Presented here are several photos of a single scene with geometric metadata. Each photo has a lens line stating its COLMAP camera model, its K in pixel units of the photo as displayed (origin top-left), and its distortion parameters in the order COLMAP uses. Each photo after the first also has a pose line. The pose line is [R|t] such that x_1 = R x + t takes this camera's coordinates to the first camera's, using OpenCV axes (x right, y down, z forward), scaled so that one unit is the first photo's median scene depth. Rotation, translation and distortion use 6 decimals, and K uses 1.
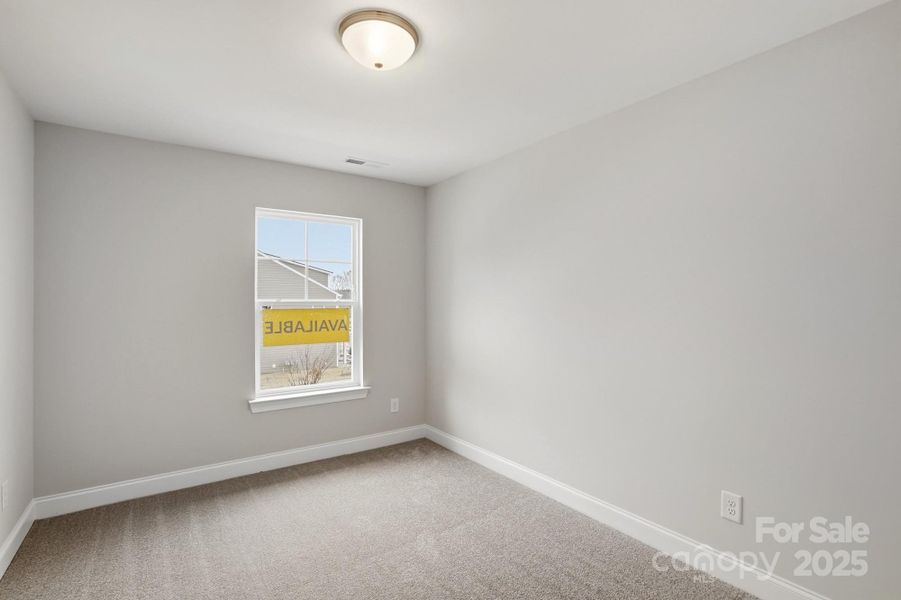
lens RADIAL K [[423.3, 0, 455.3], [0, 423.3, 305.3], [0, 0, 1]] dist [-0.055582, 0.014830]
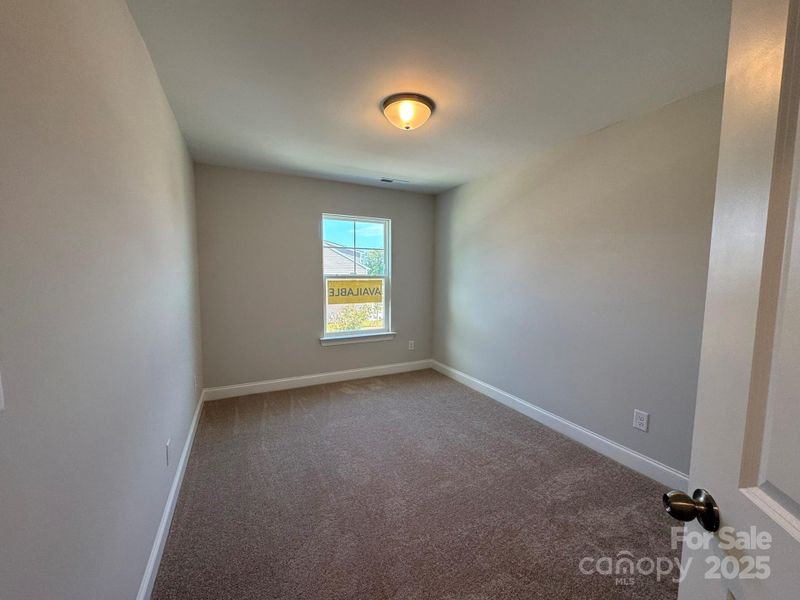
lens RADIAL K [[322.2, 0, 396.8], [0, 322.2, 299.5], [0, 0, 1]] dist [-0.003119, -0.000006]
pose [[0.984281, 0.021414, -0.175307, 0.003226], [-0.008902, 0.997376, 0.071852, -0.008182], [0.176385, -0.069162, 0.981888, -0.132991]]
